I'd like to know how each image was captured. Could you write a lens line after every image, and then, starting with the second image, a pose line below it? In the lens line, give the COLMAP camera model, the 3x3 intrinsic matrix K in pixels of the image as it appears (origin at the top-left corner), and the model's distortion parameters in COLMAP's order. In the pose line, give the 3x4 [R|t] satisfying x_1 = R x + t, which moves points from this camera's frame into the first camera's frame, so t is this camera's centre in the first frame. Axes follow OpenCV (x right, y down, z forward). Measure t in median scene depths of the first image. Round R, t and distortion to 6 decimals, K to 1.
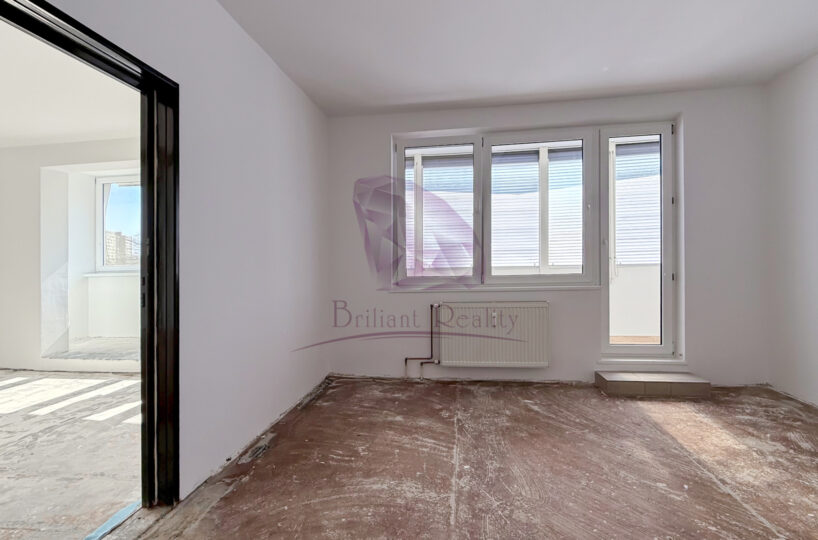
lens RADIAL K [[384.0, 0, 399.7], [0, 384.0, 260.8], [0, 0, 1]] dist [-0.002176, -0.000181]
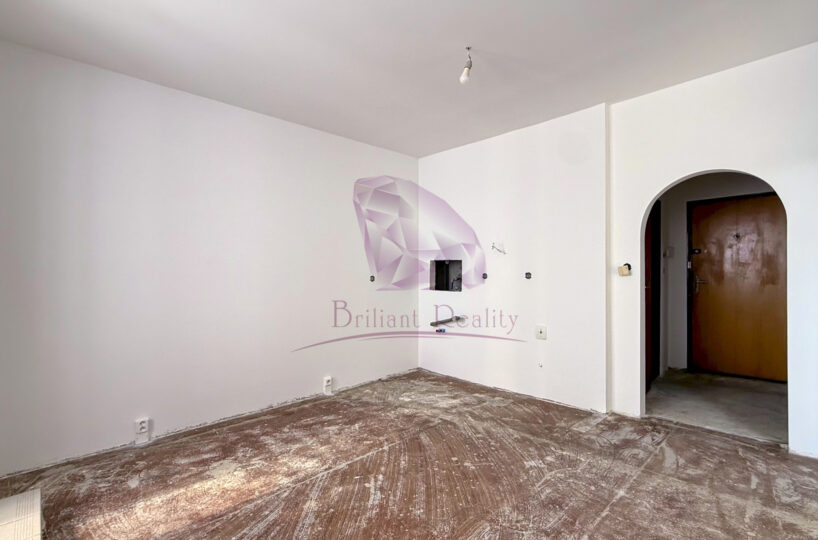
lens RADIAL K [[388.1, 0, 410.4], [0, 388.1, 280.8], [0, 0, 1]] dist [-0.000803, -0.000762]
pose [[-0.802363, 0.023858, 0.596360, -0.067262], [0.030737, 0.999527, 0.001368, -0.005346], [-0.596045, 0.019428, -0.802716, 1.180947]]
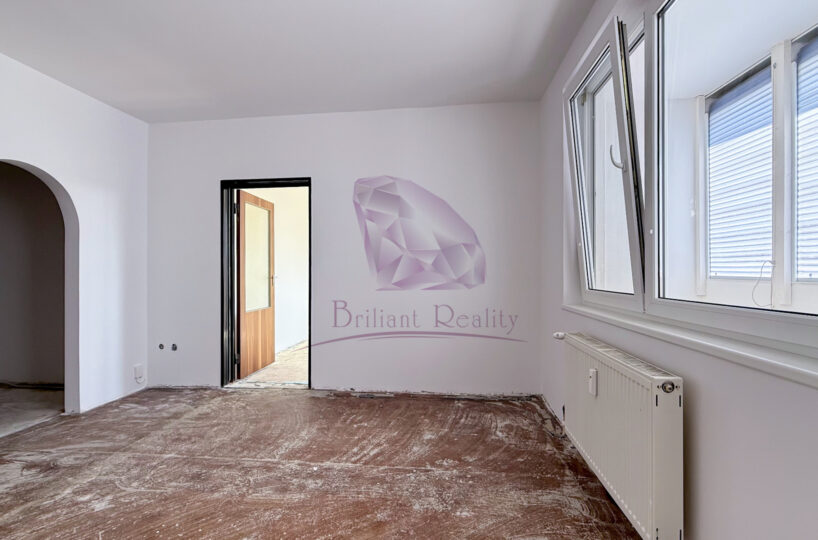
lens RADIAL K [[379.1, 0, 409.0], [0, 379.1, 270.0], [0, 0, 1]] dist [-0.001227, -0.000087]
pose [[0.053463, 0.017786, -0.998411, 0.853706], [0.007323, 0.999807, 0.018203, -0.007259], [0.998543, -0.008285, 0.053322, 0.861935]]
